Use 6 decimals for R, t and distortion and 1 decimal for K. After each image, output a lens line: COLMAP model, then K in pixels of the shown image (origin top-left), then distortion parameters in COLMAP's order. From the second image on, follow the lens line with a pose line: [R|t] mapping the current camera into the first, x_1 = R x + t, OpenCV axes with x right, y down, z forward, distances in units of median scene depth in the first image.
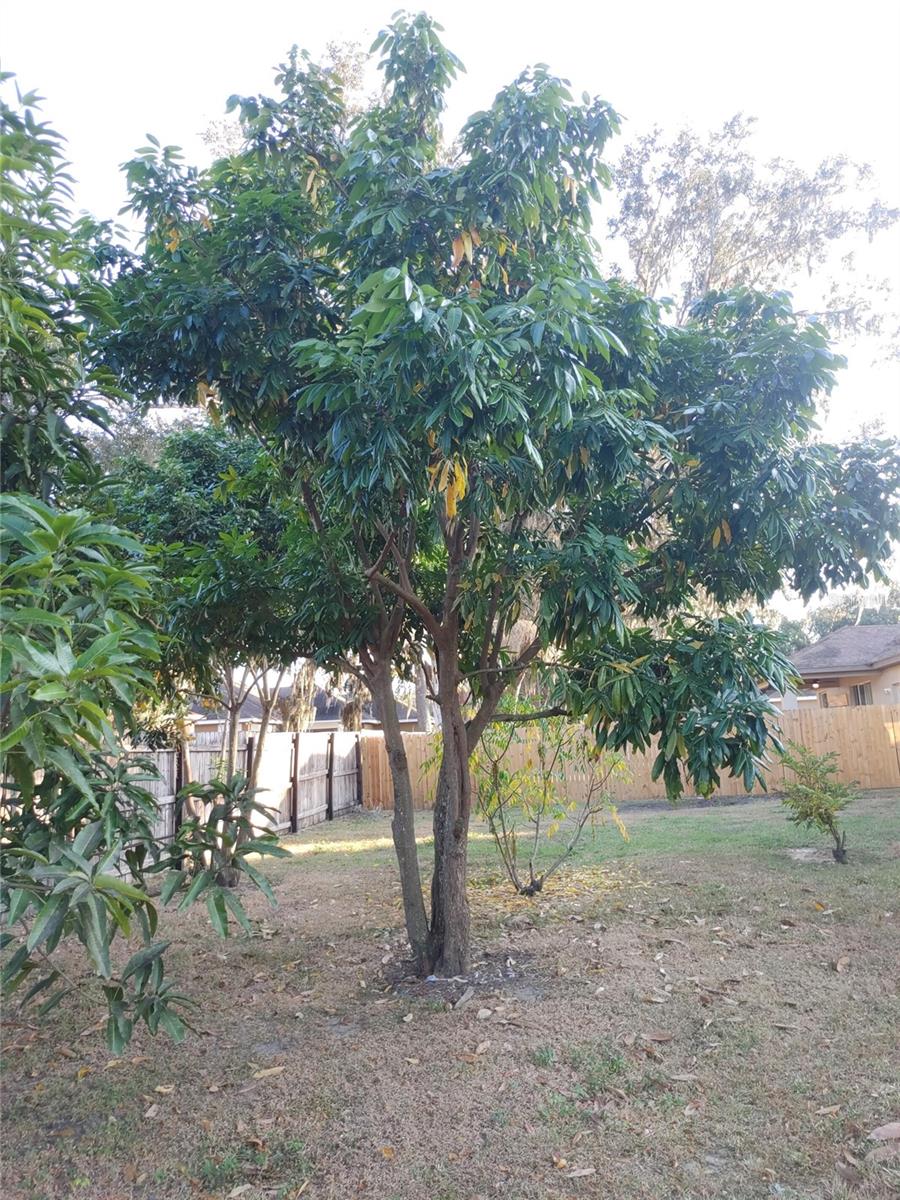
lens RADIAL K [[943.4, 0, 440.6], [0, 943.4, 566.7], [0, 0, 1]] dist [0.040221, -0.023072]
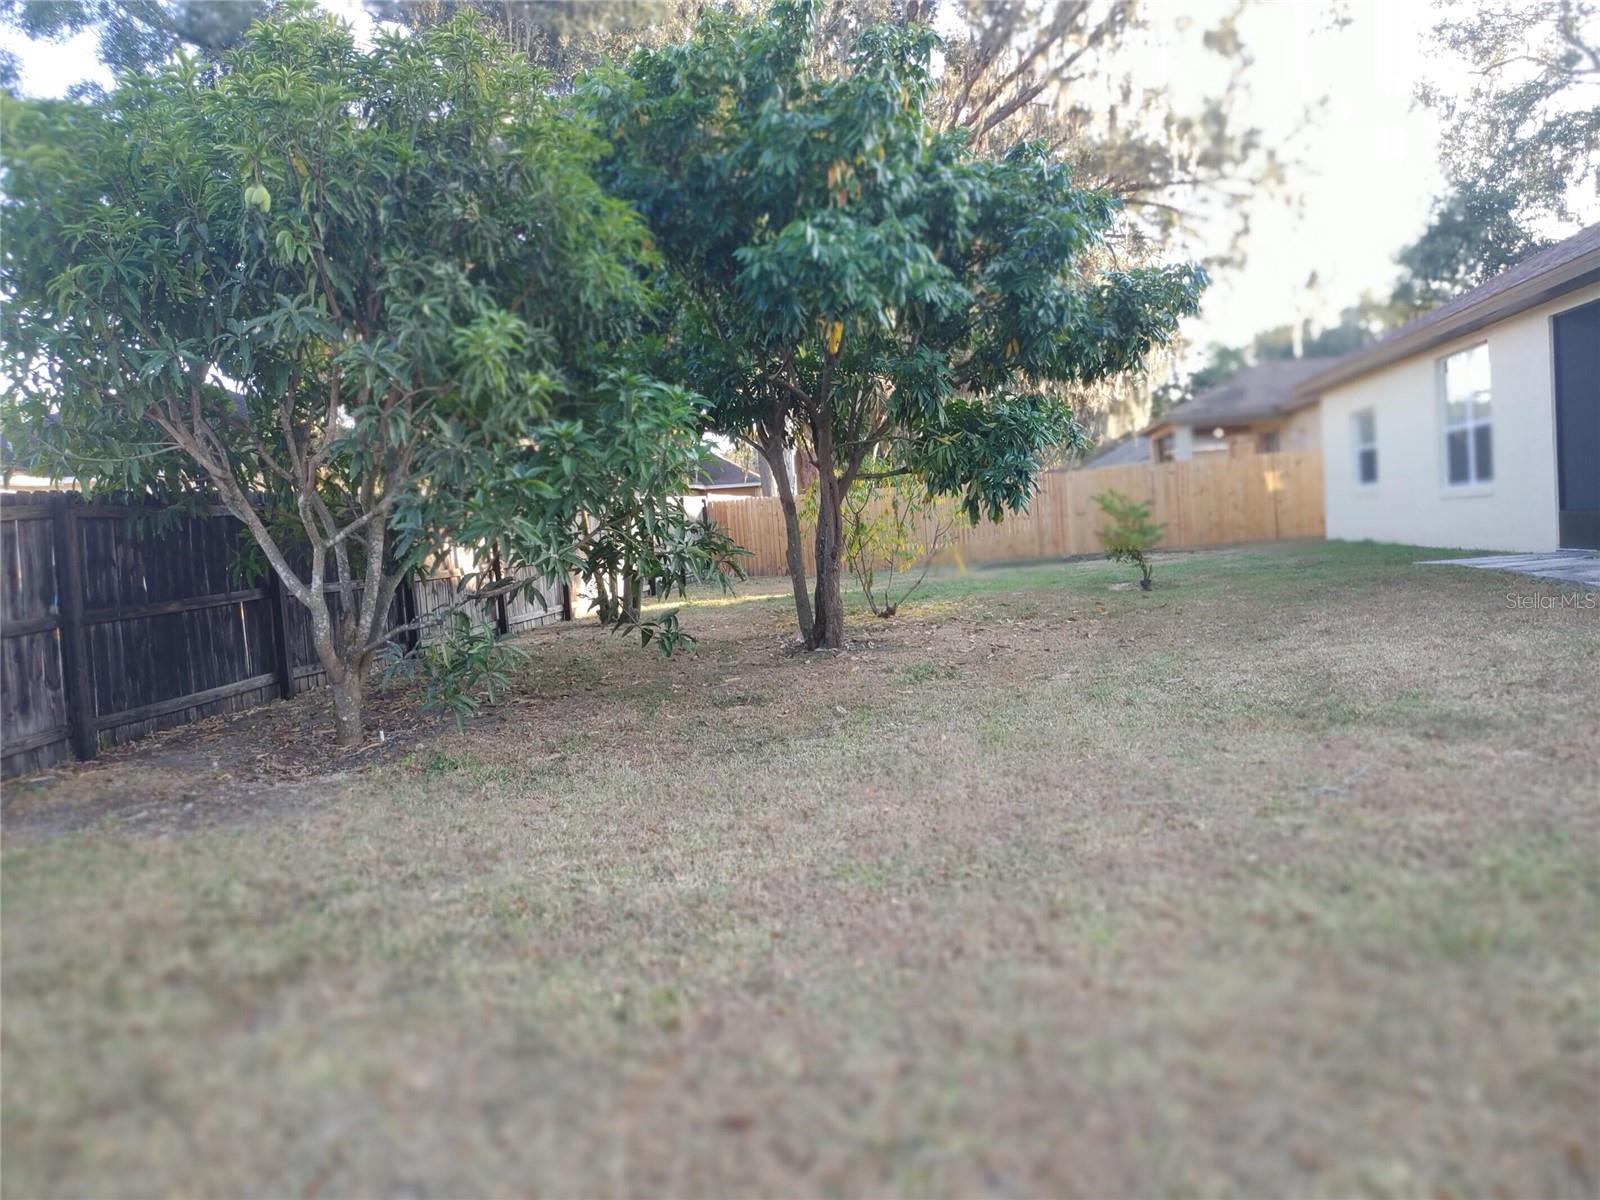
lens RADIAL K [[1257.9, 0, 798.8], [0, 1257.9, 594.7], [0, 0, 1]] dist [0.040221, -0.023072]
pose [[0.999499, -0.026654, 0.017094, -0.067668], [0.021686, 0.969571, 0.243849, -0.127137], [-0.023073, -0.243356, 0.969663, -0.849865]]
